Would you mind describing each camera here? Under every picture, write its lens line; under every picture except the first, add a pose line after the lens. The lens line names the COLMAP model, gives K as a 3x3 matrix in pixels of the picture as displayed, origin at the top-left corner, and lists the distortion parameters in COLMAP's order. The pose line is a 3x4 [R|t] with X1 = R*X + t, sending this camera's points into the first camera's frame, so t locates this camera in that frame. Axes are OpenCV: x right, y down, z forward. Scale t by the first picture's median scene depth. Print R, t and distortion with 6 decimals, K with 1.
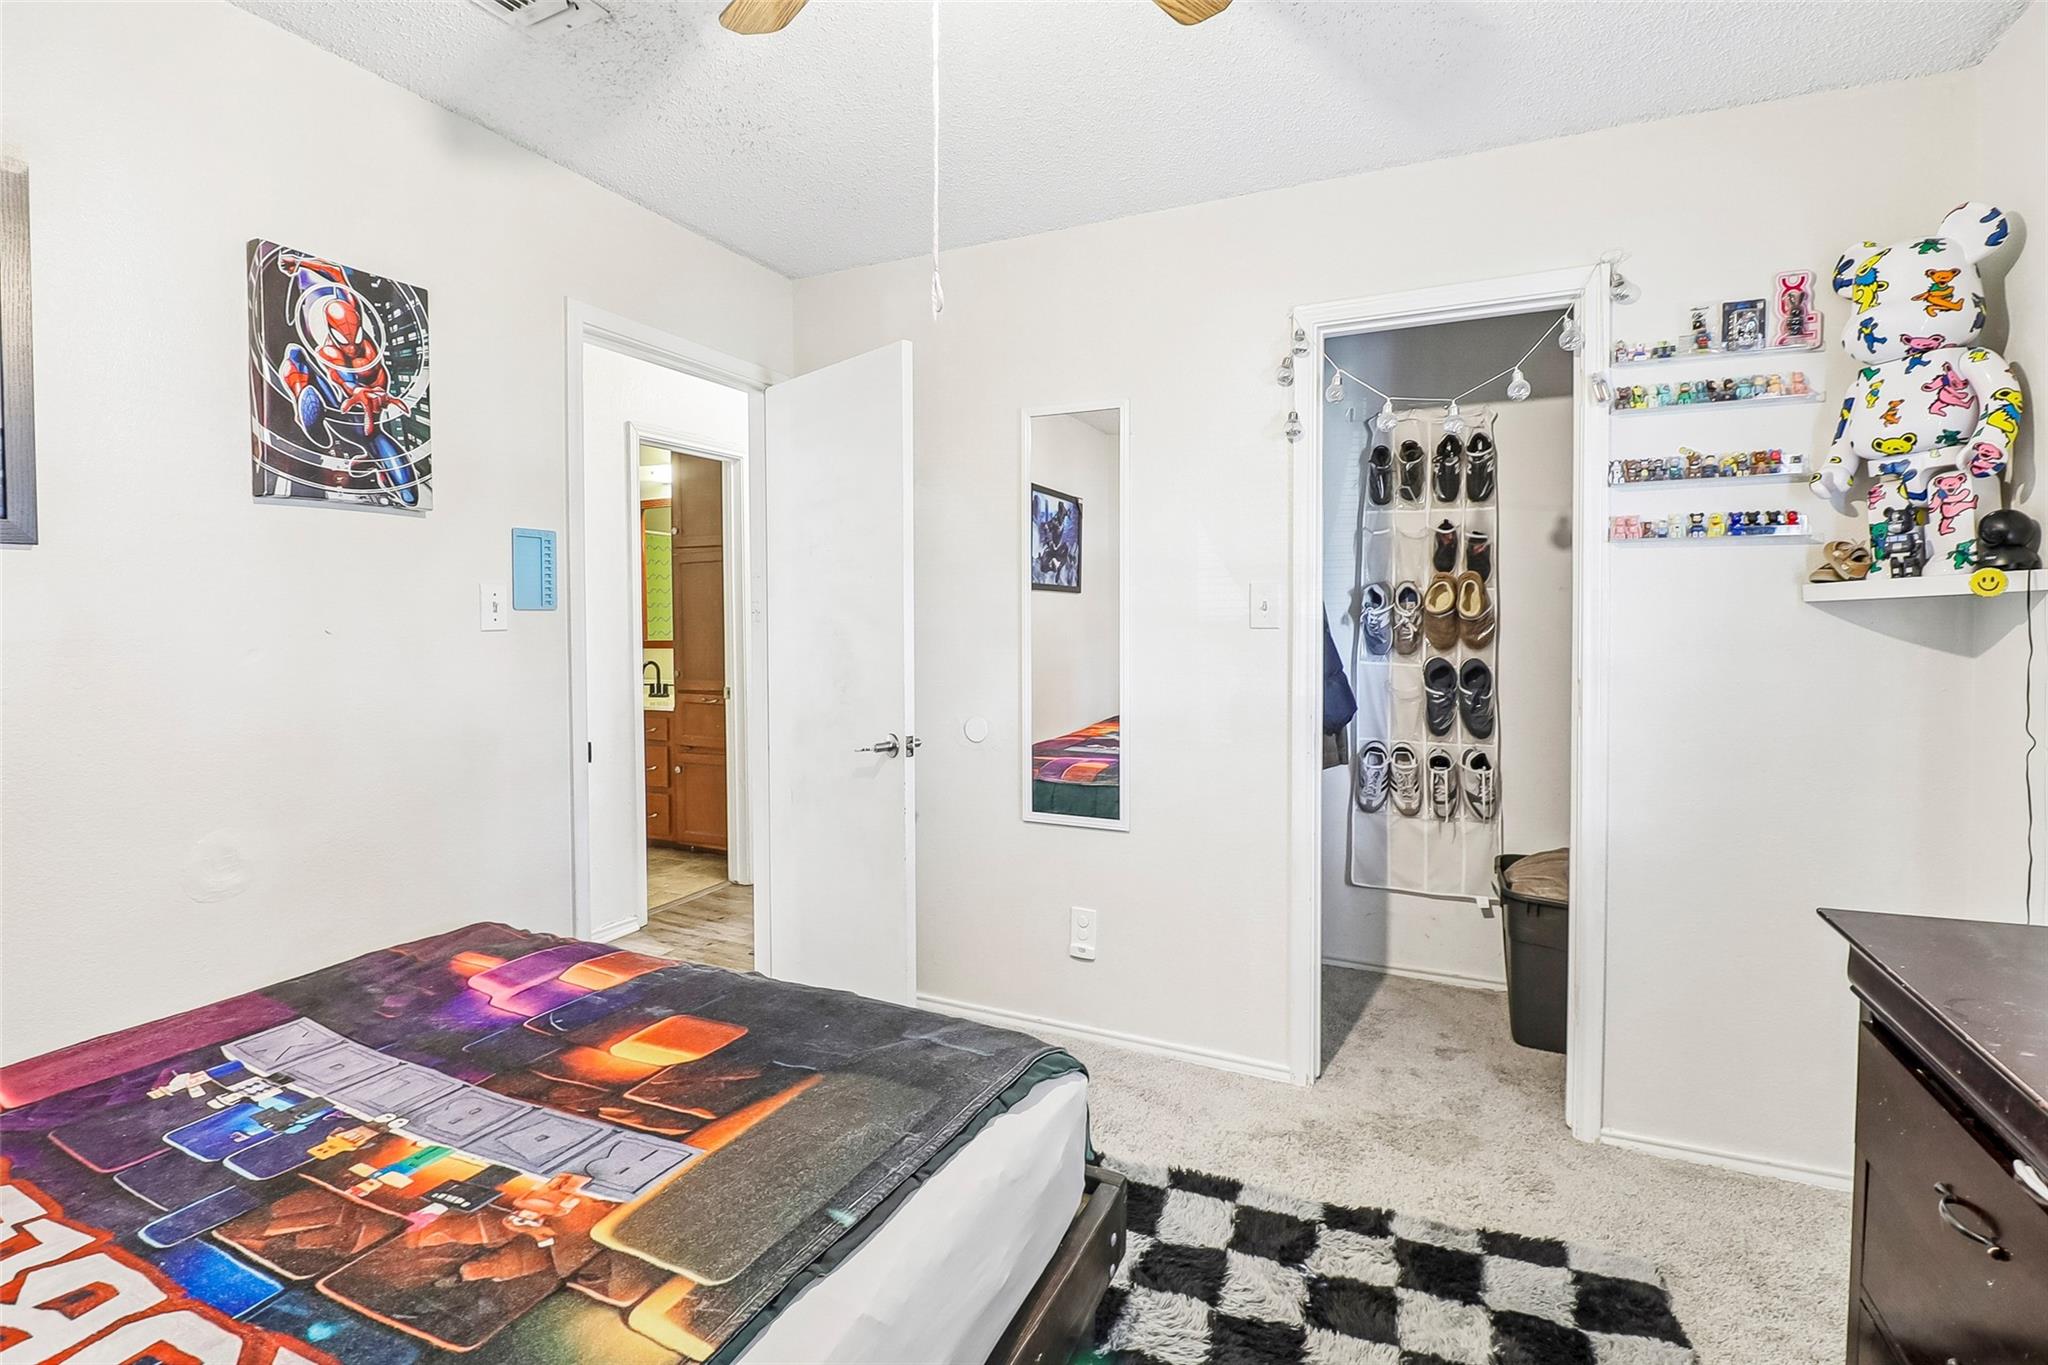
lens RADIAL K [[946.5, 0, 1006.3], [0, 946.5, 616.0], [0, 0, 1]] dist [-0.017412, -0.000749]
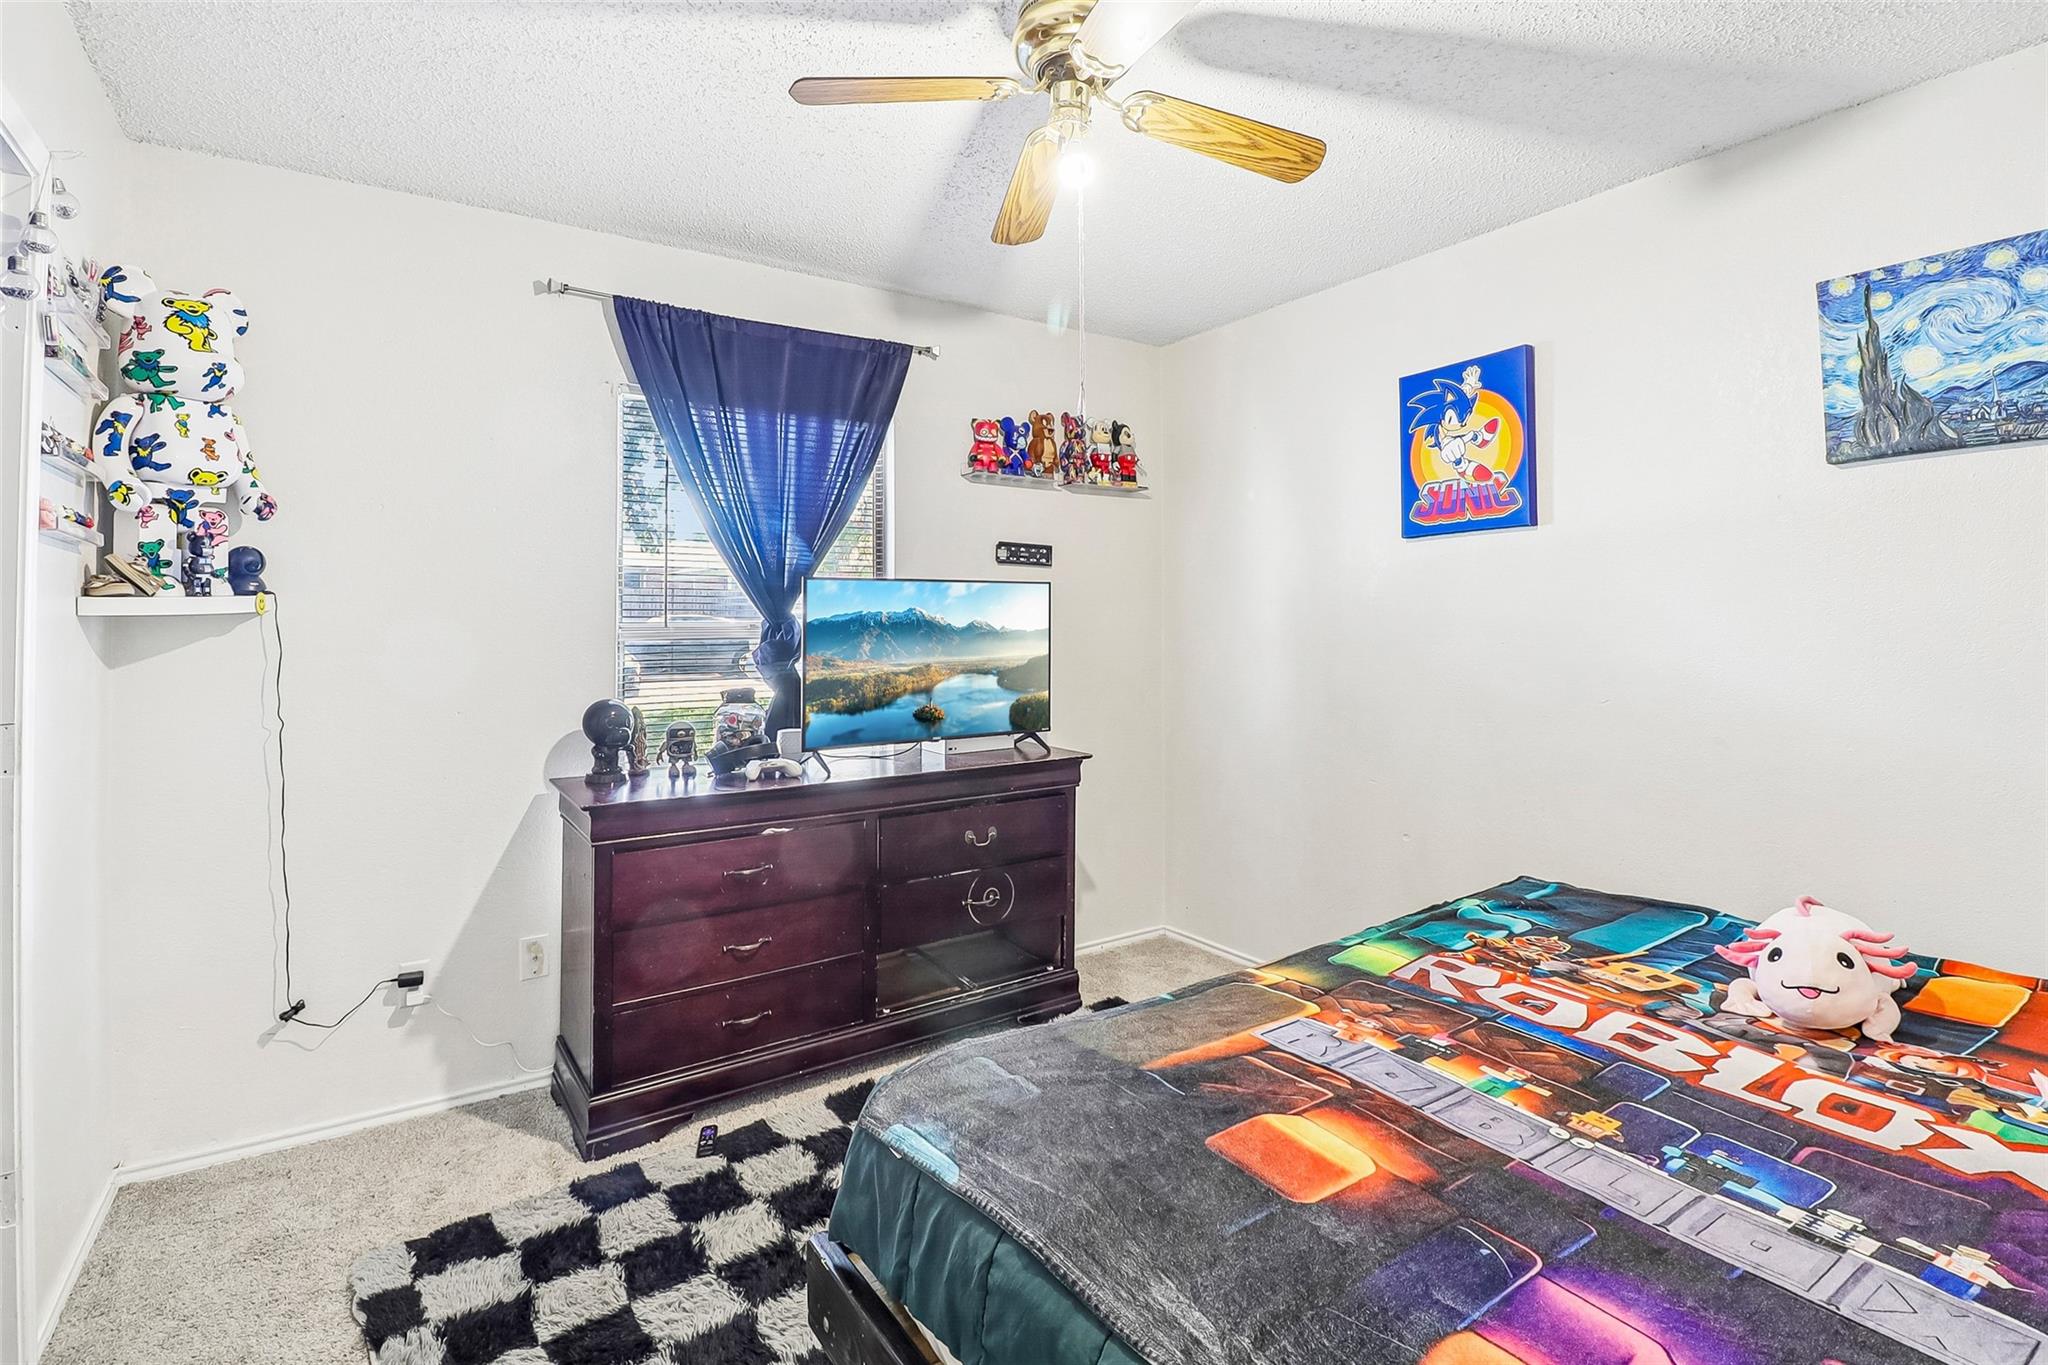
lens RADIAL K [[946.5, 0, 1006.3], [0, 946.5, 616.0], [0, 0, 1]] dist [-0.017412, -0.000749]
pose [[-0.856582, 0.011086, 0.515892, -0.654295], [0.005829, 0.999913, -0.011808, 0.003345], [-0.515978, -0.007108, -0.856572, 2.115750]]
